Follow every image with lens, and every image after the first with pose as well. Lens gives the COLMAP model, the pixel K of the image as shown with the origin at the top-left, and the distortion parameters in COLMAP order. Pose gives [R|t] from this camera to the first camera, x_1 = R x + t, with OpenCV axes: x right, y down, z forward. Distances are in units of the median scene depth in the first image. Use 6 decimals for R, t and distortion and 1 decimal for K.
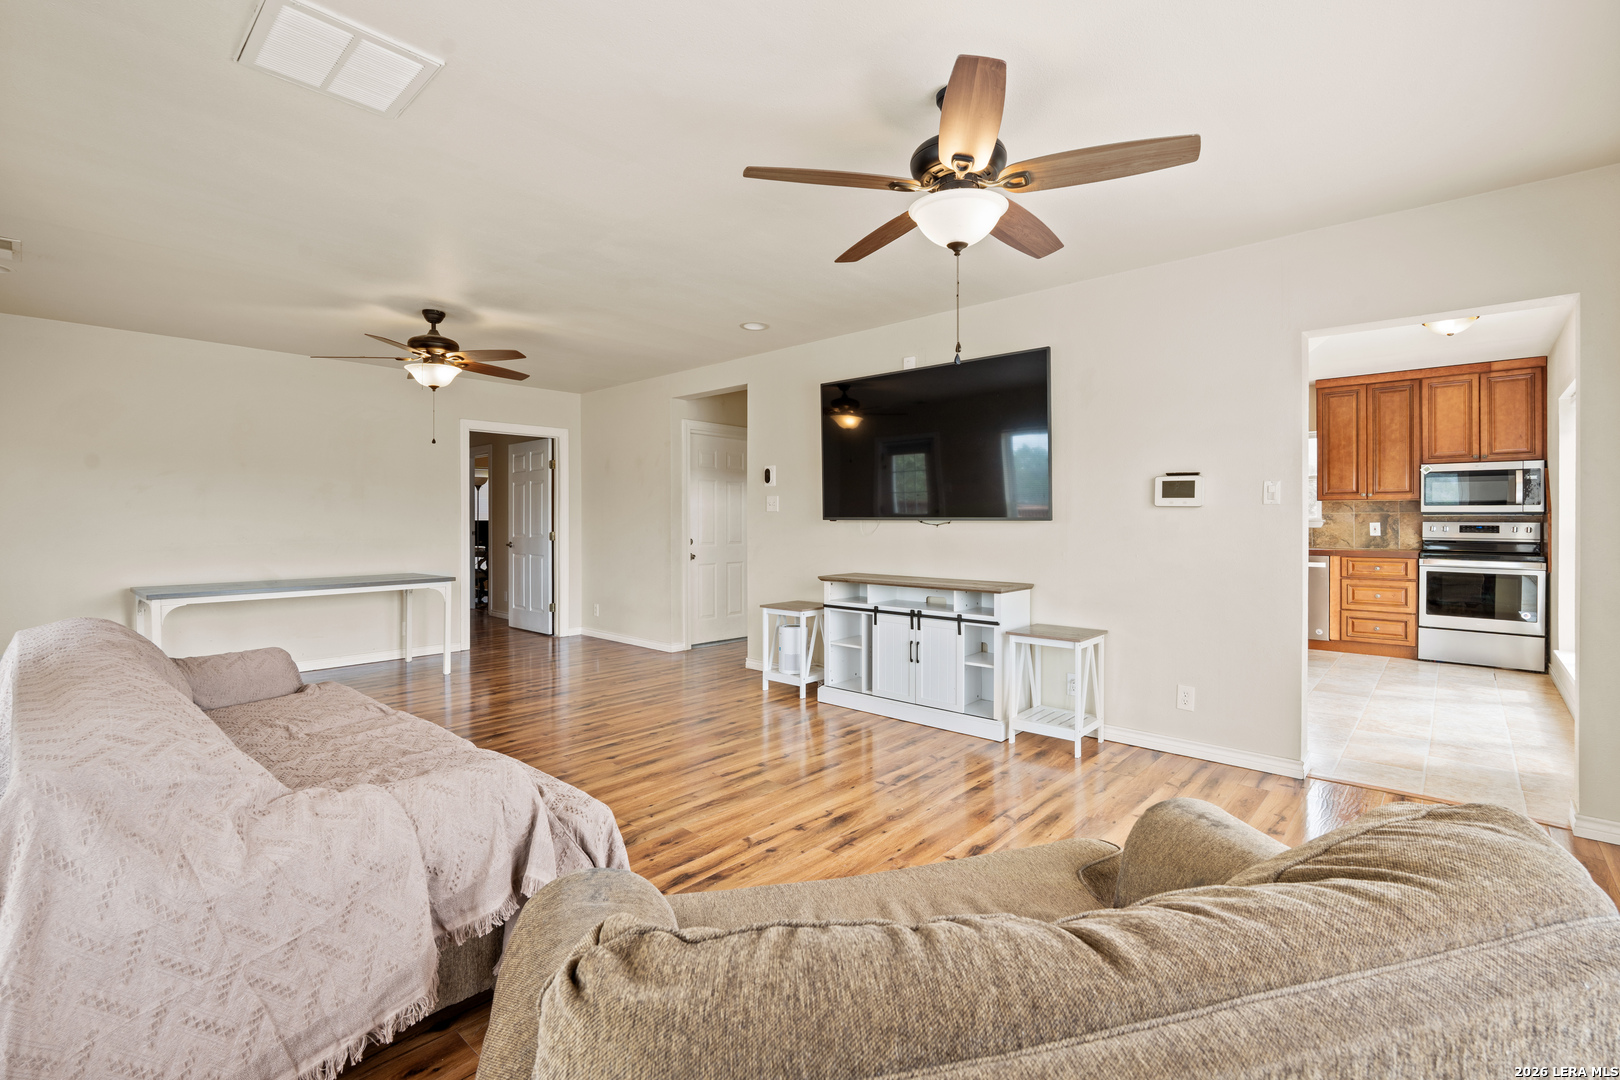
lens RADIAL K [[723.8, 0, 814.6], [0, 723.8, 527.7], [0, 0, 1]] dist [-0.007844, 0.001503]
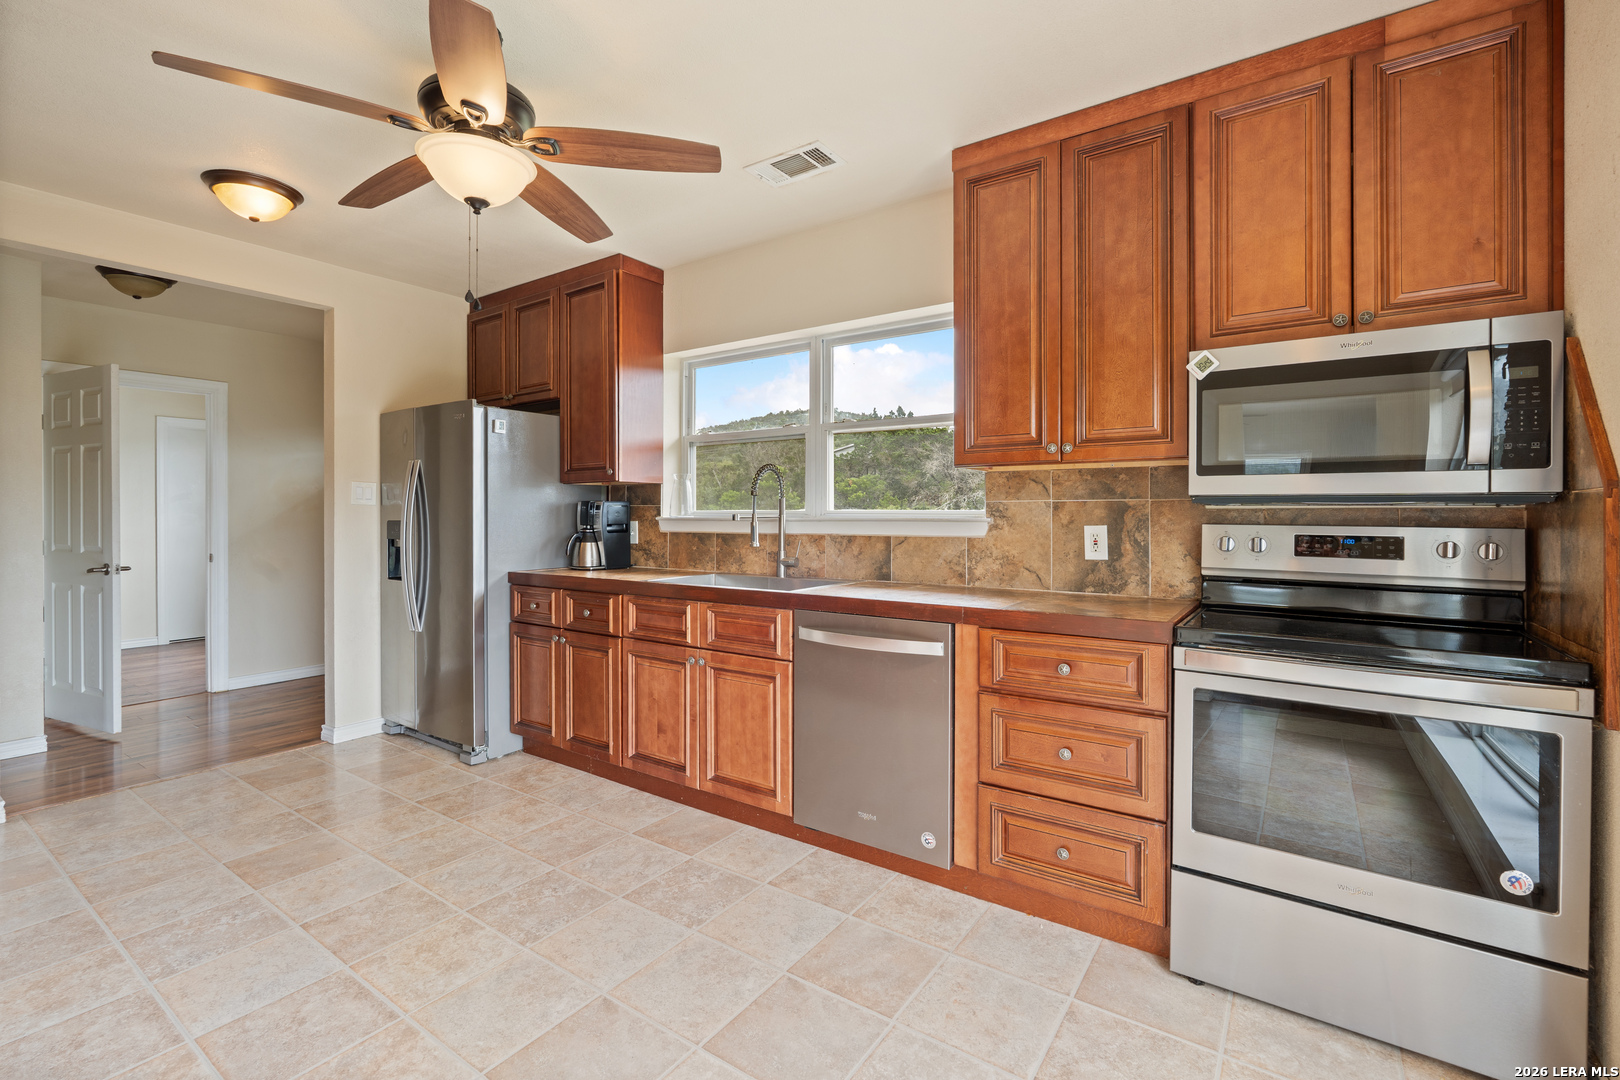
lens RADIAL K [[723.8, 0, 808.9], [0, 723.8, 524.3], [0, 0, 1]] dist [-0.007844, 0.001503]
pose [[0.992489, -0.003351, 0.122292, 0.622560], [0.002574, 0.999975, 0.006515, -0.011318], [-0.122310, -0.006151, 0.992473, 0.686019]]
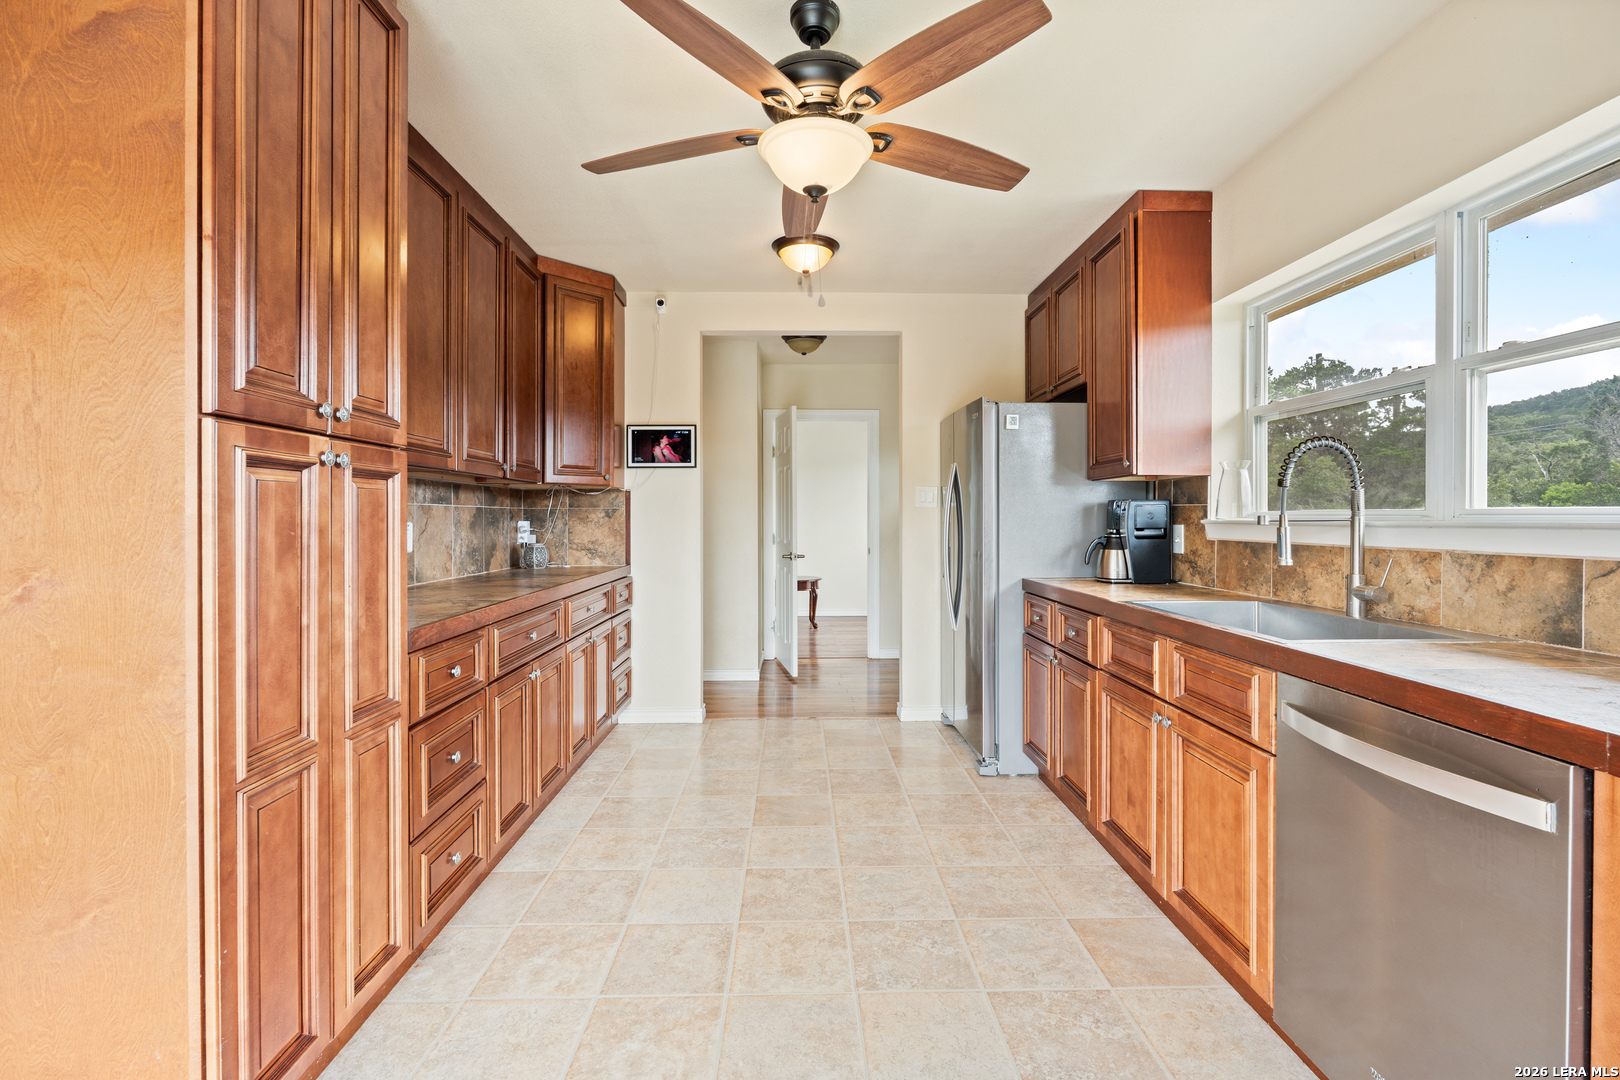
lens RADIAL K [[723.8, 0, 803.1], [0, 723.8, 525.5], [0, 0, 1]] dist [-0.007844, 0.001503]
pose [[0.680646, 0.007774, -0.732571, 0.730443], [-0.005326, 0.999970, 0.005663, -0.011286], [0.732593, 0.000047, 0.680667, 0.800026]]
